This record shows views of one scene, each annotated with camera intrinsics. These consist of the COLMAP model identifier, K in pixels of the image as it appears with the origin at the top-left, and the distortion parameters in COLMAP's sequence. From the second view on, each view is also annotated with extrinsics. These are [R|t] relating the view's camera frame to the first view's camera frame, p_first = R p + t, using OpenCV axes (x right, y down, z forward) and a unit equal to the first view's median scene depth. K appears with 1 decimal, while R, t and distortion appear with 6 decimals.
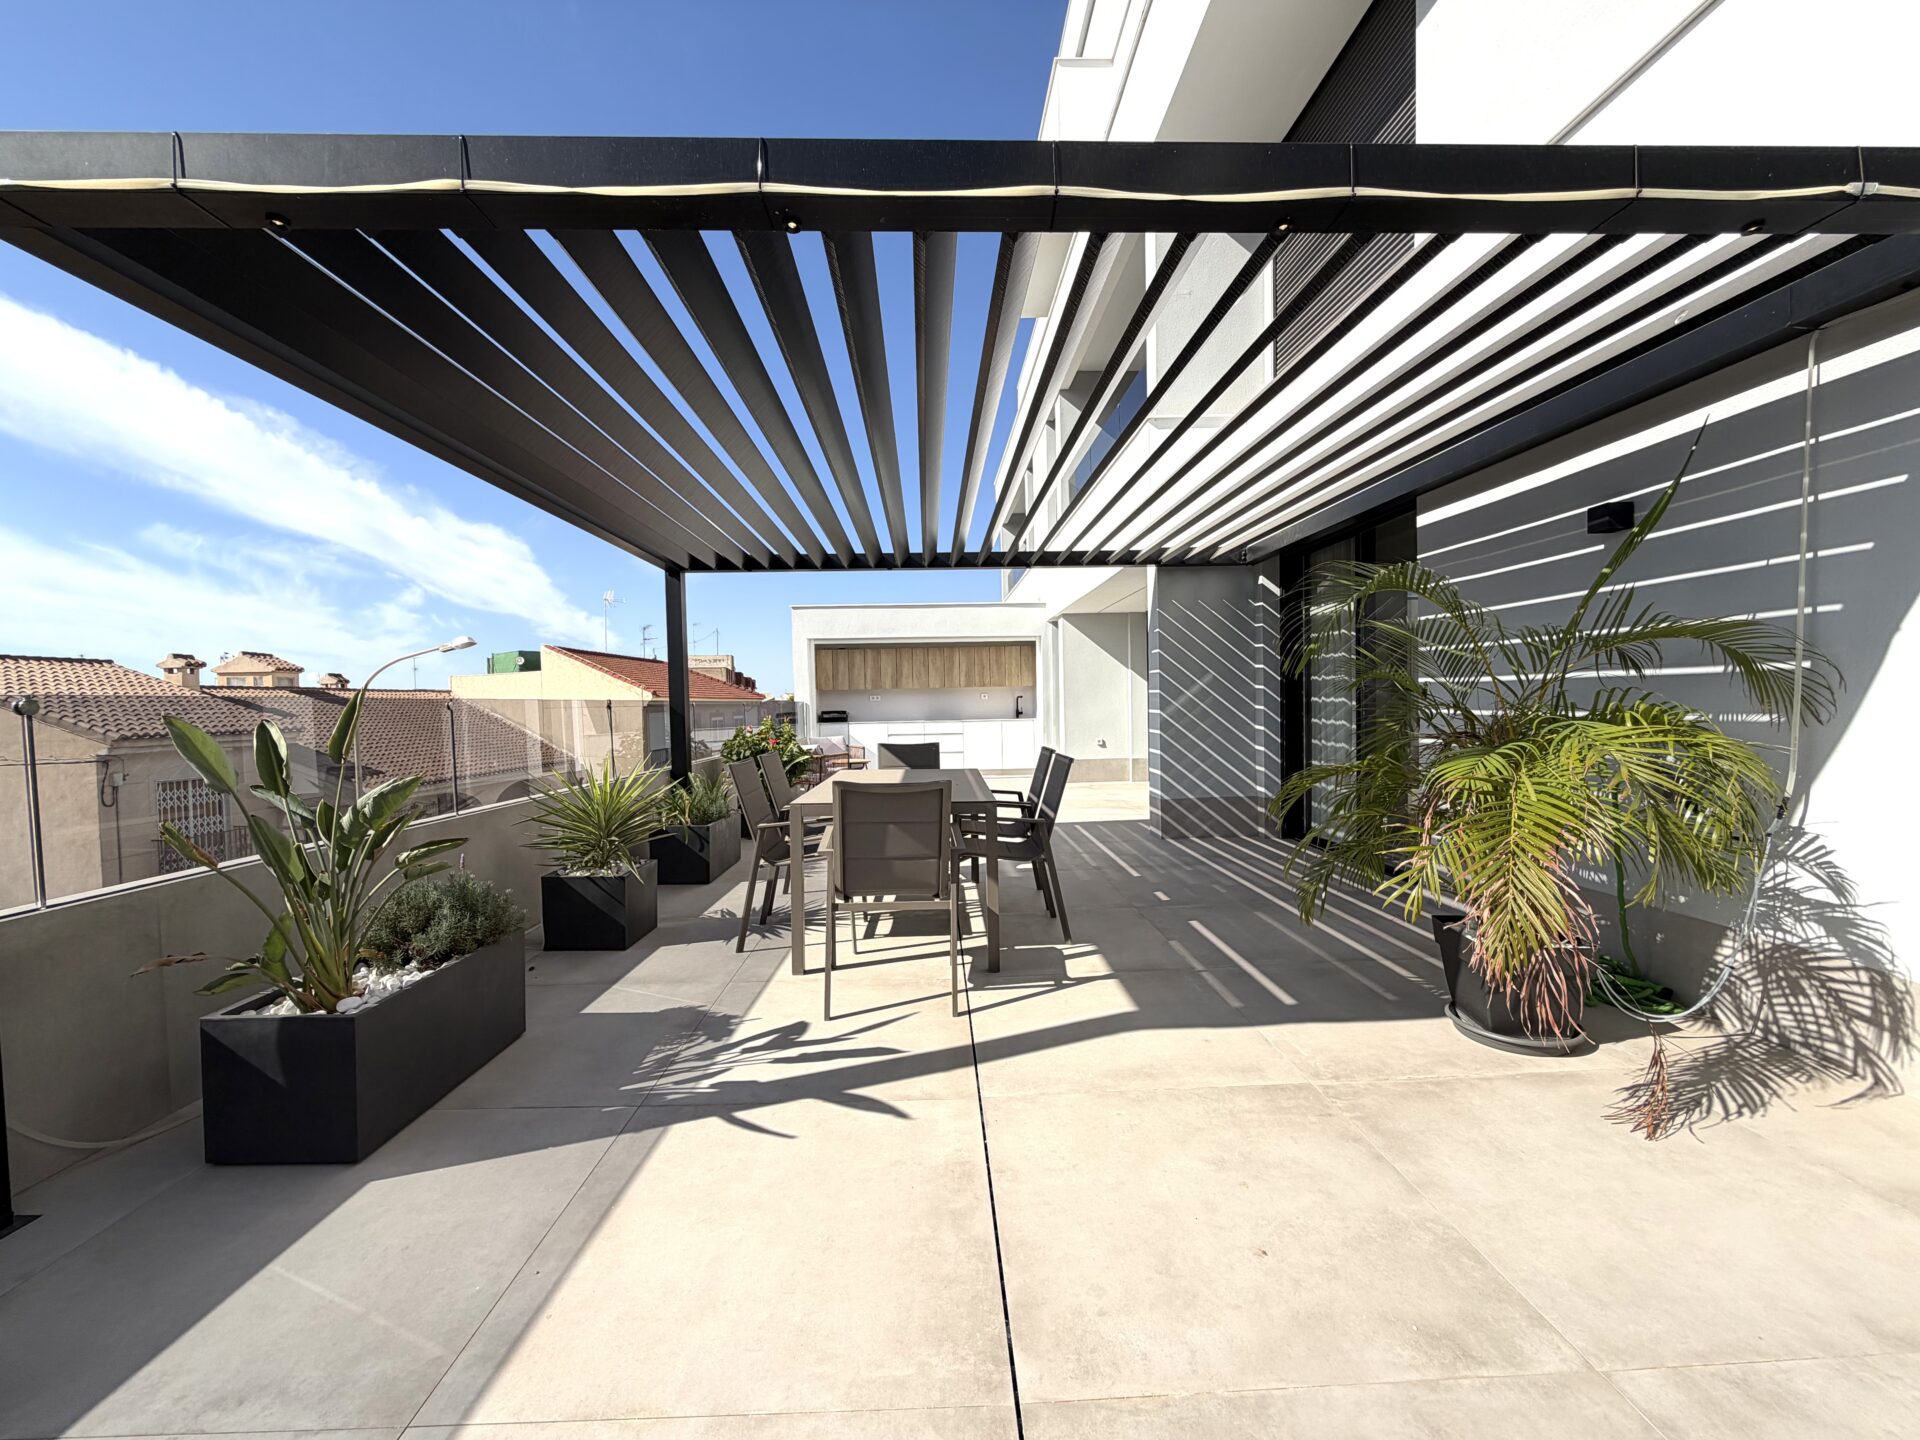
lens RADIAL K [[765.0, 0, 956.5], [0, 765.0, 720.4], [0, 0, 1]] dist [0.000895, -0.000379]
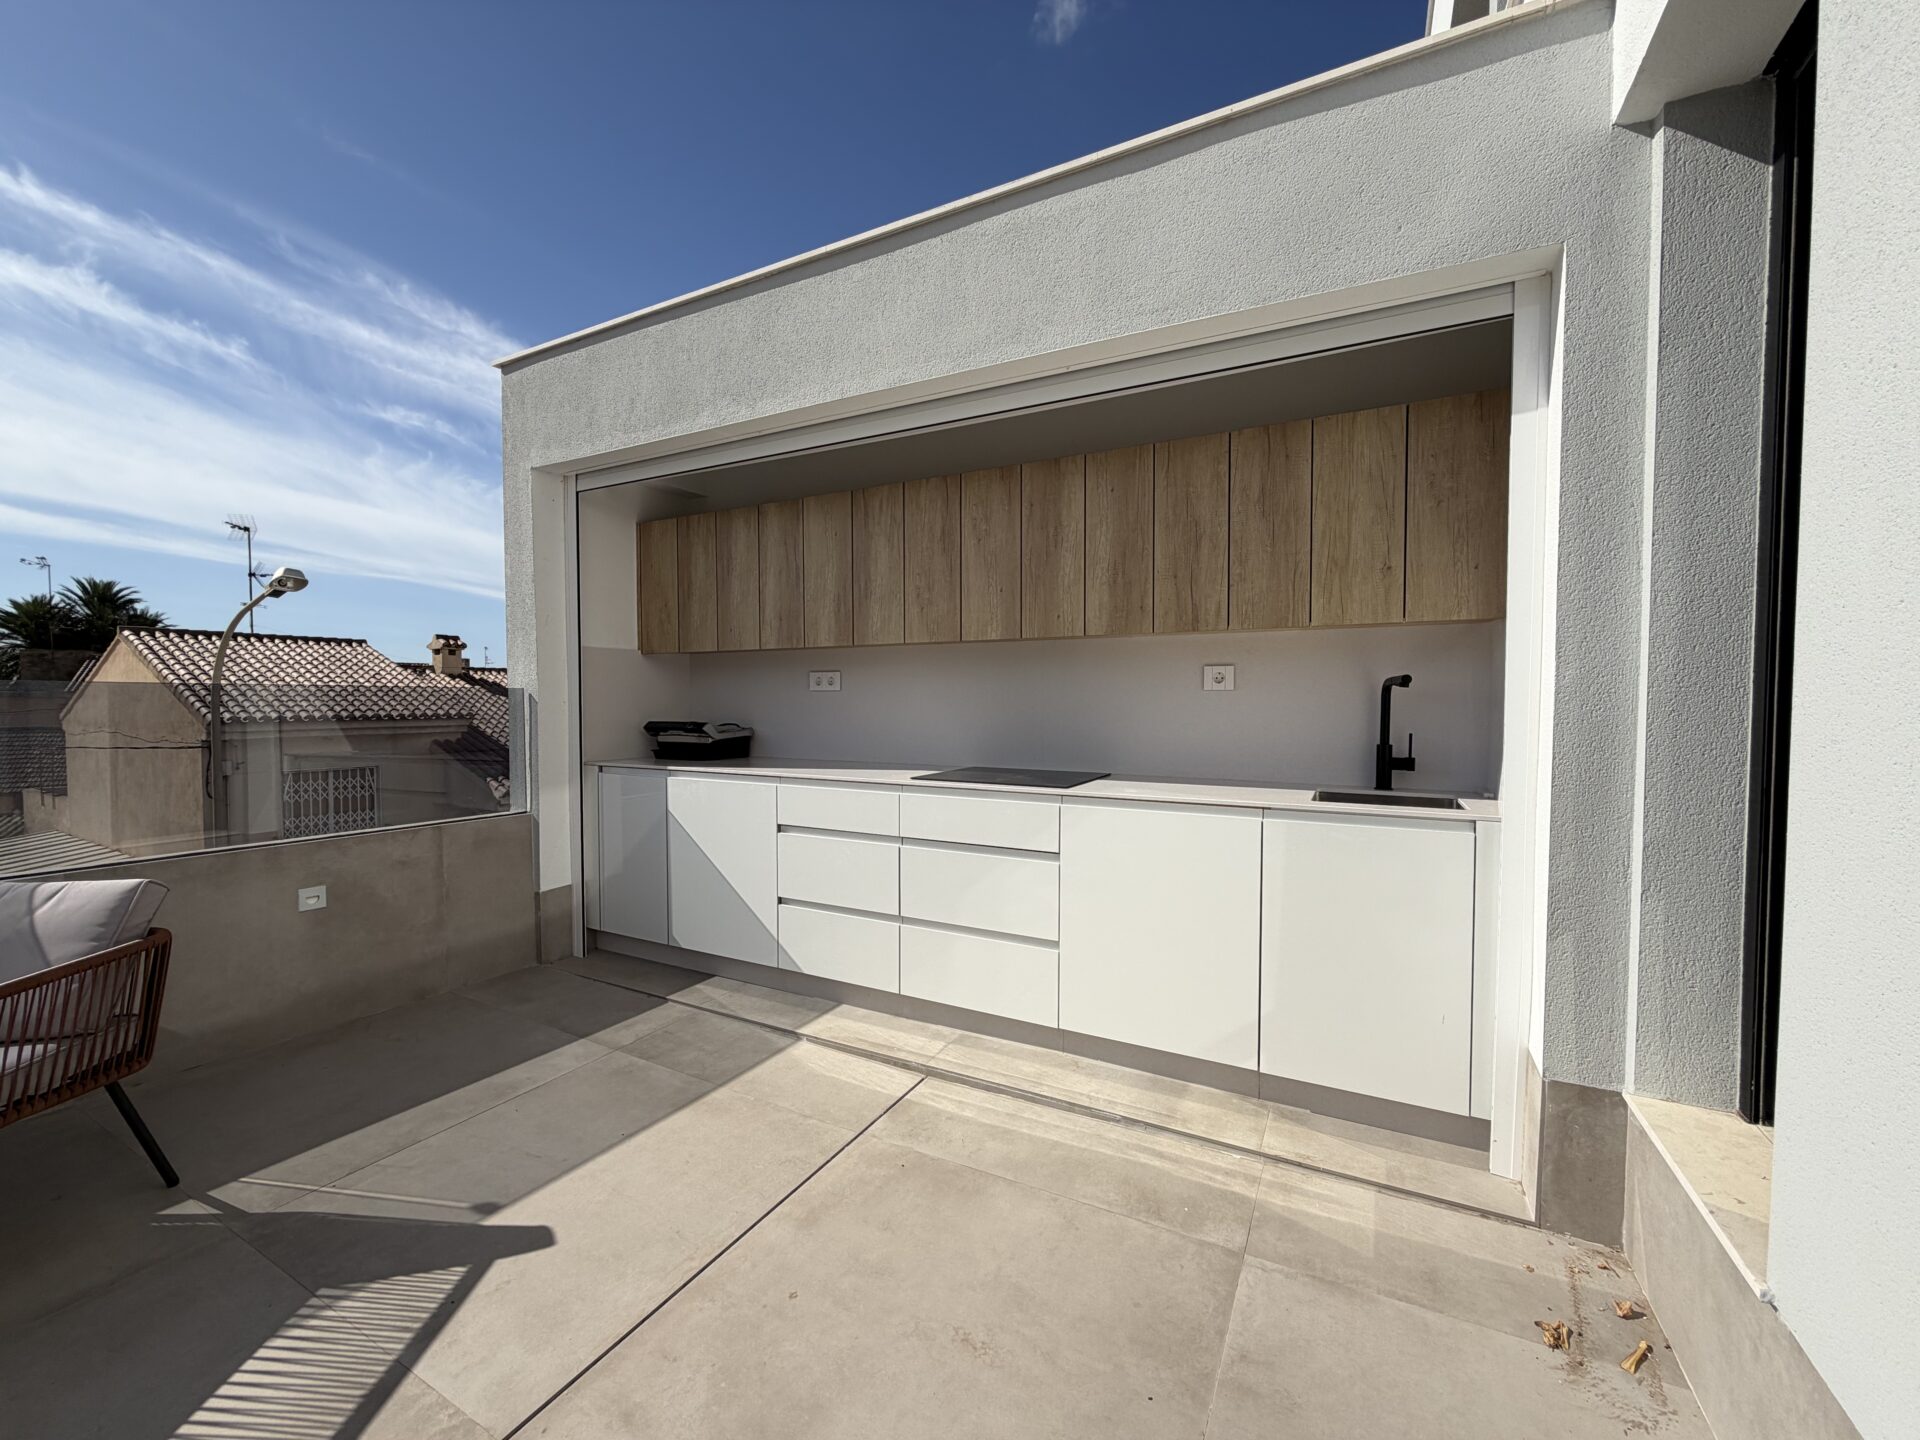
lens RADIAL K [[765.0, 0, 954.9], [0, 765.0, 717.9], [0, 0, 1]] dist [0.000895, -0.000379]
pose [[0.864681, 0.033701, -0.501190, 0.306315], [-0.032692, 0.999407, 0.010800, -0.074801], [0.501257, 0.007046, 0.865270, 2.852583]]
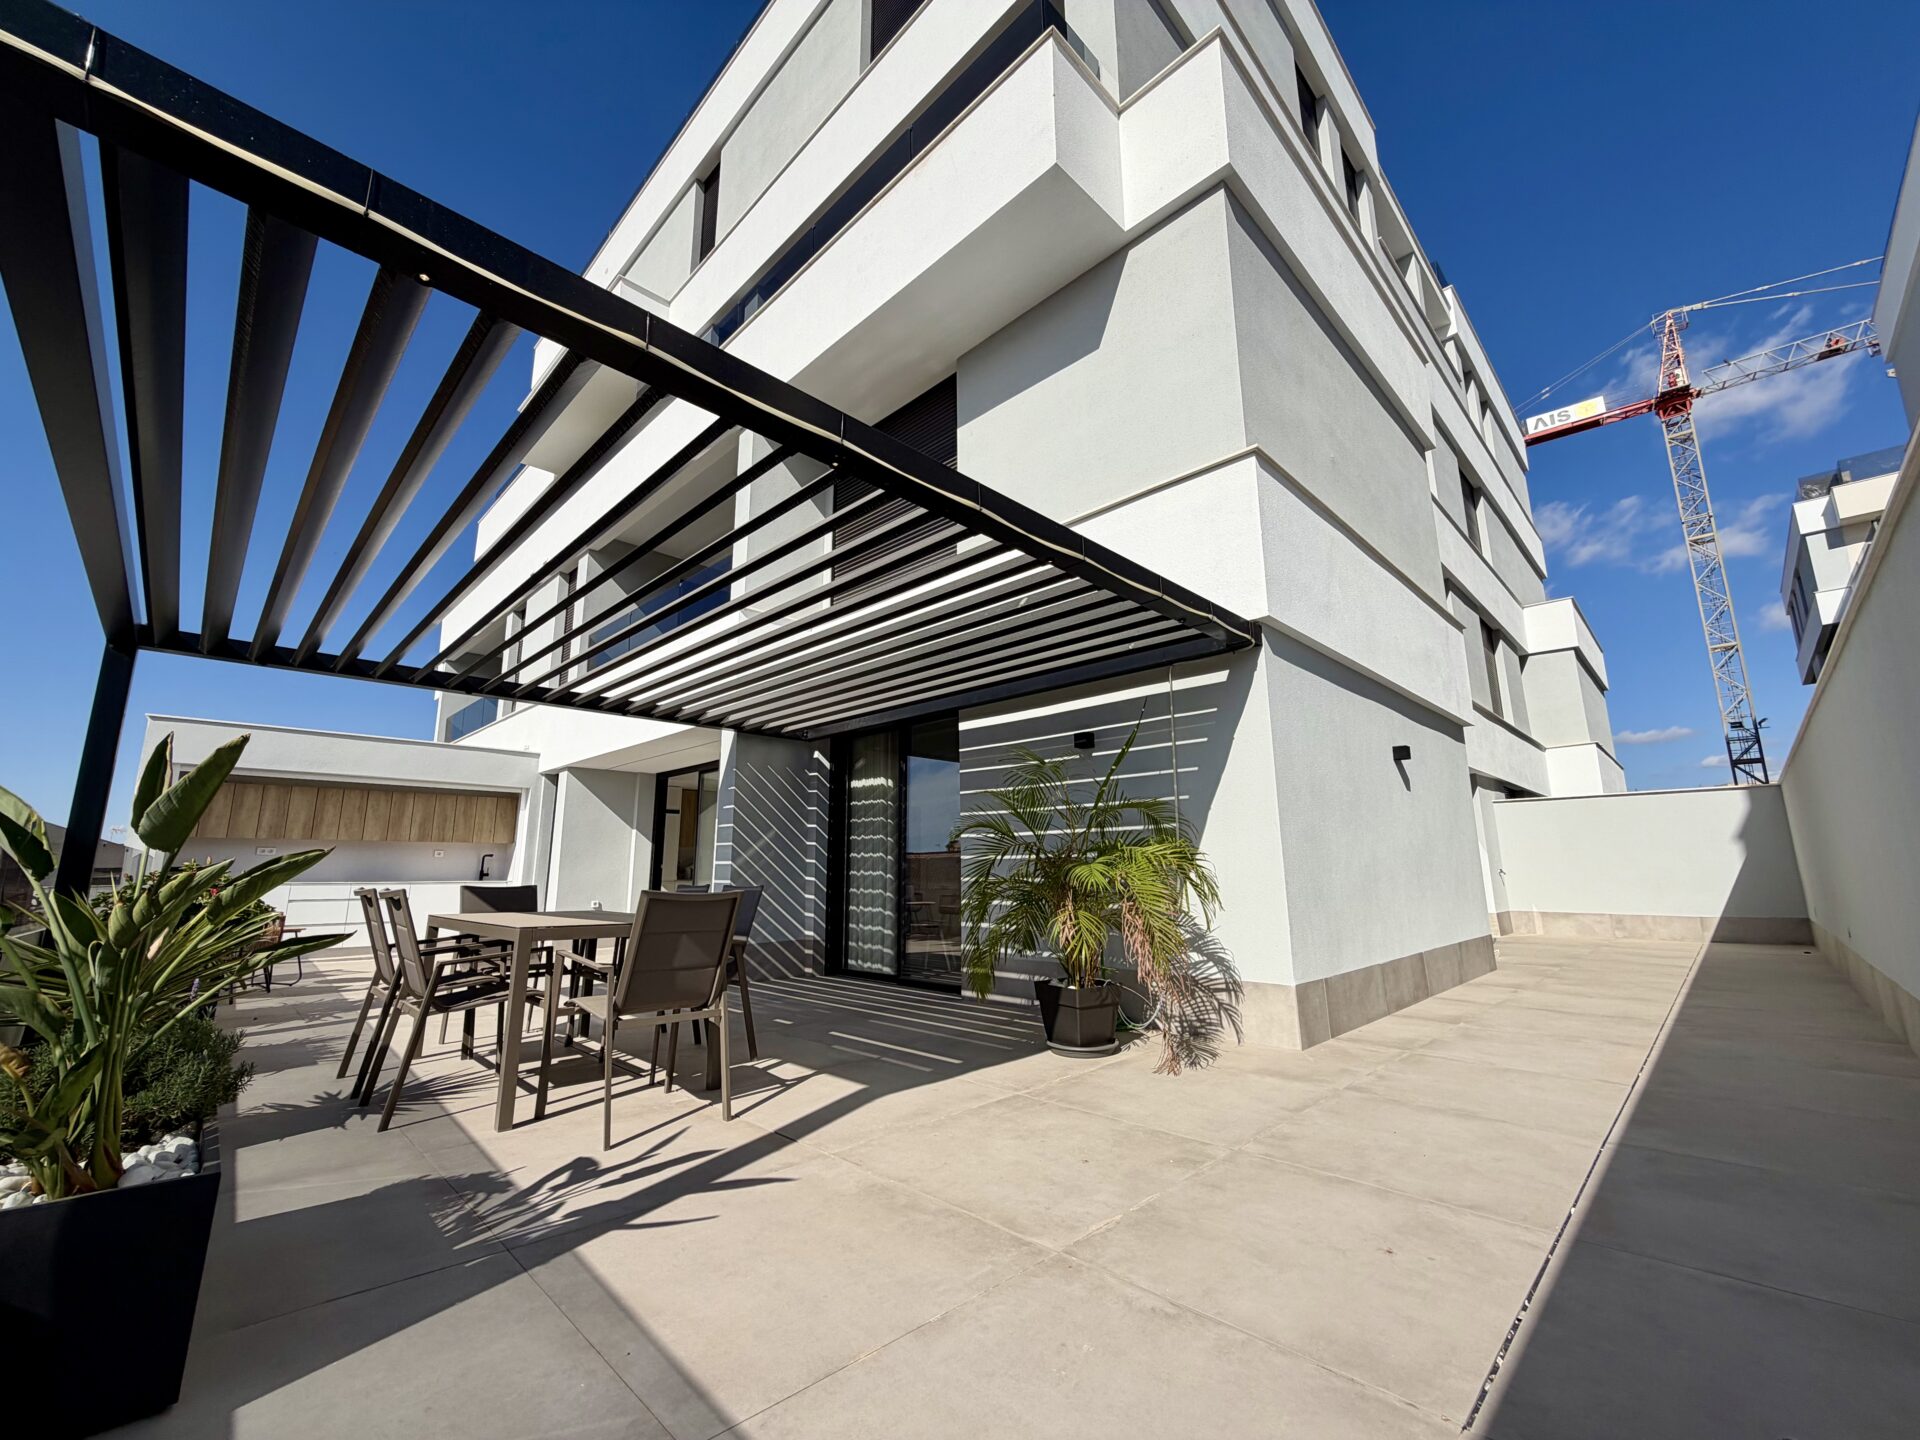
lens RADIAL K [[765.0, 0, 956.4], [0, 765.0, 719.0], [0, 0, 1]] dist [0.000895, -0.000379]
pose [[0.731943, 0.151055, 0.664411, -0.477542], [0.007378, 0.973302, -0.229410, 0.078865], [-0.681326, 0.172817, 0.711287, -0.051233]]
